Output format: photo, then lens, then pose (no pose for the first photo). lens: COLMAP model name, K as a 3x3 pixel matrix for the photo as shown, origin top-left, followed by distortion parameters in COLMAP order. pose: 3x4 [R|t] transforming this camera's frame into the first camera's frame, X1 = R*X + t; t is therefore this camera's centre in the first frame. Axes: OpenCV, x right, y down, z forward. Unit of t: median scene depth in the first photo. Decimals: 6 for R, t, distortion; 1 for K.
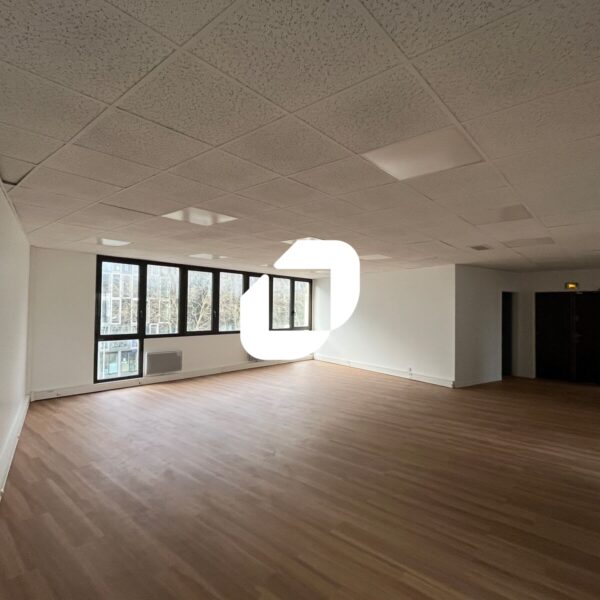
lens RADIAL K [[364.6, 0, 300.0], [0, 364.6, 300.0], [0, 0, 1]] dist [0.023338, -0.000287]
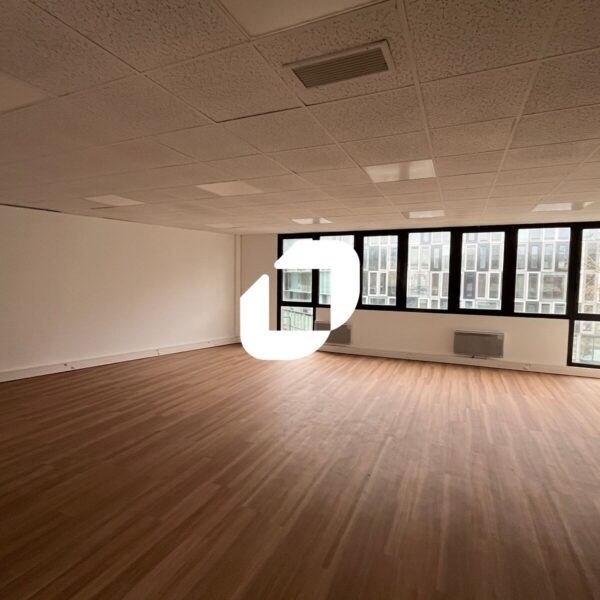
lens RADIAL K [[367.8, 0, 300.0], [0, 367.8, 300.0], [0, 0, 1]] dist [-0.022861, 0.000265]
pose [[0.286807, 0.047639, -0.956803, 0.455294], [0.017763, 0.998327, 0.055031, 0.018920], [0.957824, -0.032779, 0.285481, 0.508373]]
